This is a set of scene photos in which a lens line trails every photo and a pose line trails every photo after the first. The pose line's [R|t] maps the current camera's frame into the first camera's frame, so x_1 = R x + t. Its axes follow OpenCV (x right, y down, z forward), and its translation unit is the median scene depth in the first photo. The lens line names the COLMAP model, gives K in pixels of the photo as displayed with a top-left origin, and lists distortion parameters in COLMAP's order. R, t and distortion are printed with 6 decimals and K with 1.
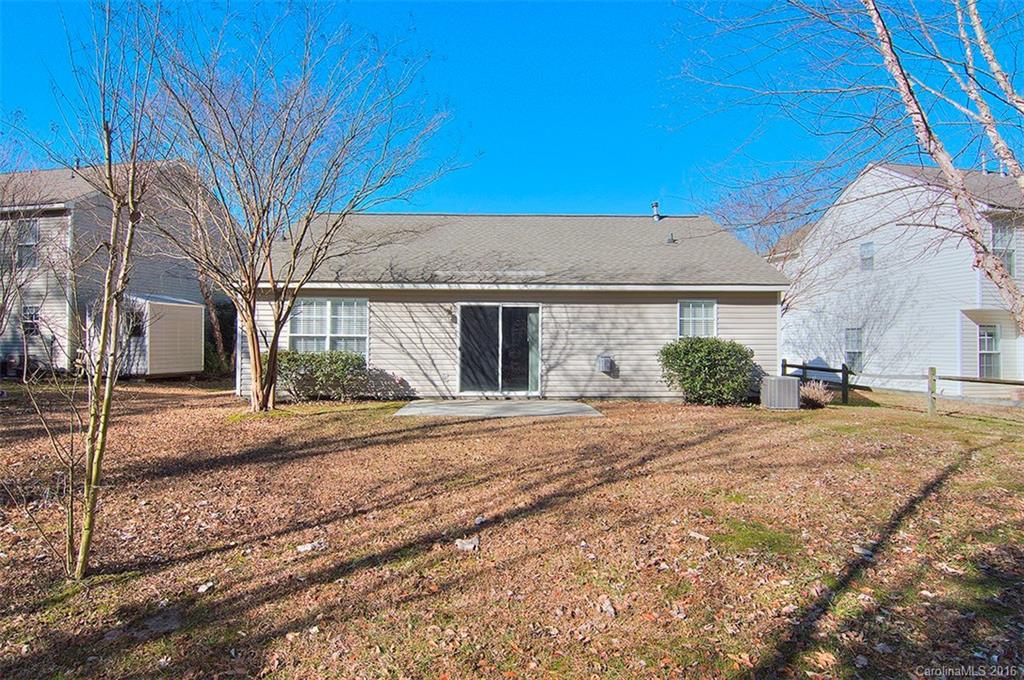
lens RADIAL K [[594.3, 0, 514.1], [0, 594.3, 338.3], [0, 0, 1]] dist [-0.036168, -0.001479]
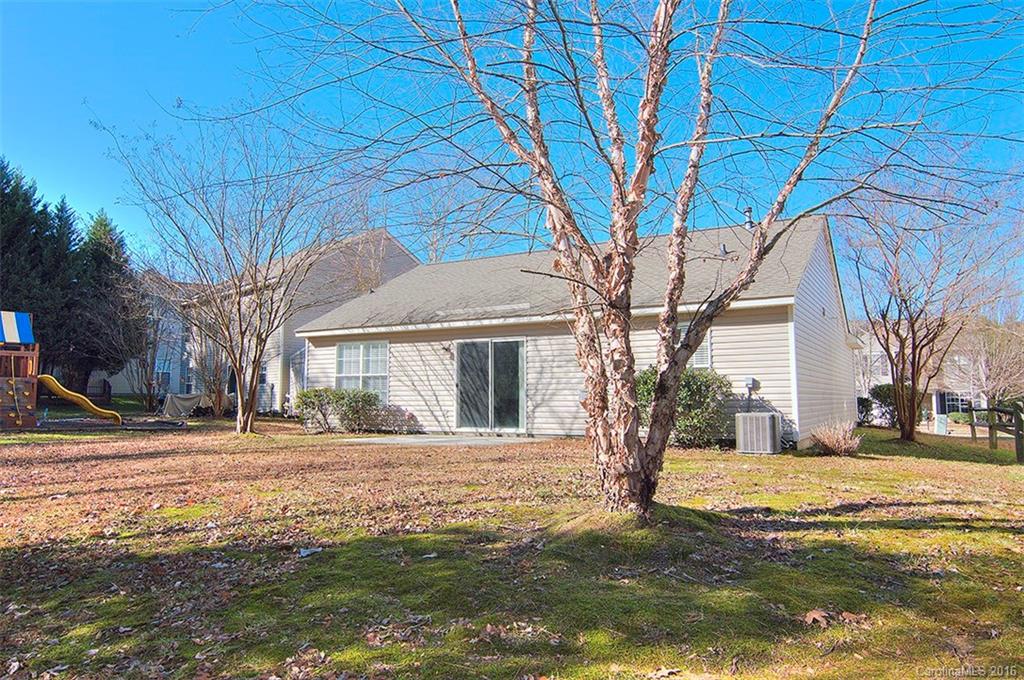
lens RADIAL K [[703.1, 0, 506.2], [0, 703.1, 342.3], [0, 0, 1]] dist [-0.066228, -0.000554]
pose [[0.848547, -0.048672, -0.526877, 0.617783], [0.012803, 0.997357, -0.071514, 0.031211], [0.528965, 0.053938, 0.846928, 0.018693]]
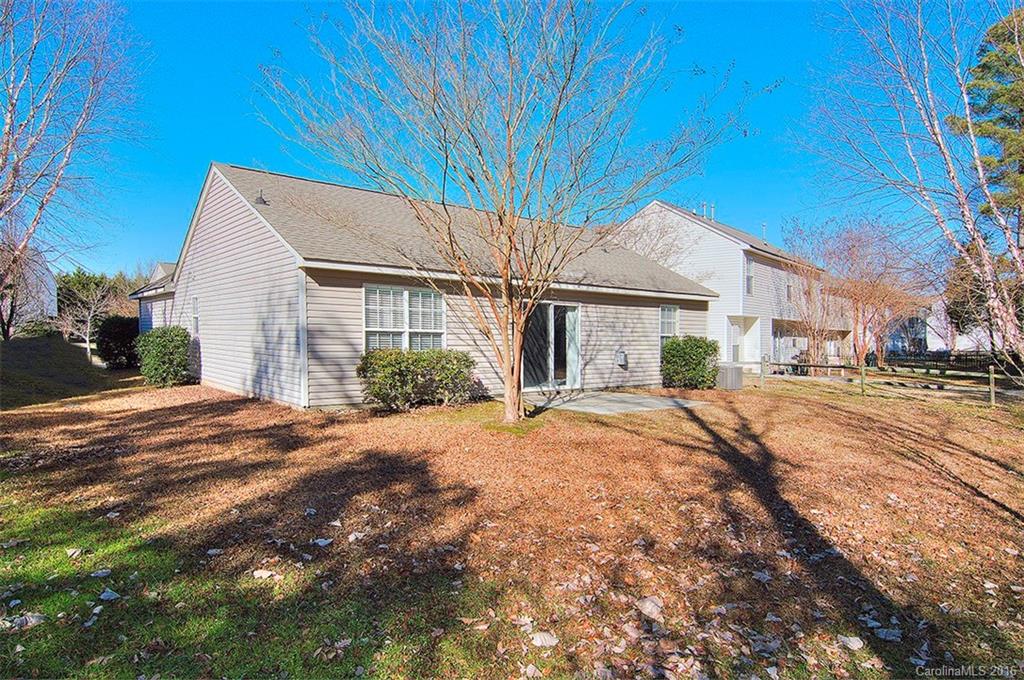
lens RADIAL K [[594.3, 0, 516.1], [0, 594.3, 338.1], [0, 0, 1]] dist [-0.036168, -0.001479]
pose [[0.788000, 0.003605, 0.615665, -0.716522], [-0.016340, 0.999753, 0.015061, -0.009561], [-0.615459, -0.021928, 0.787864, 0.219403]]
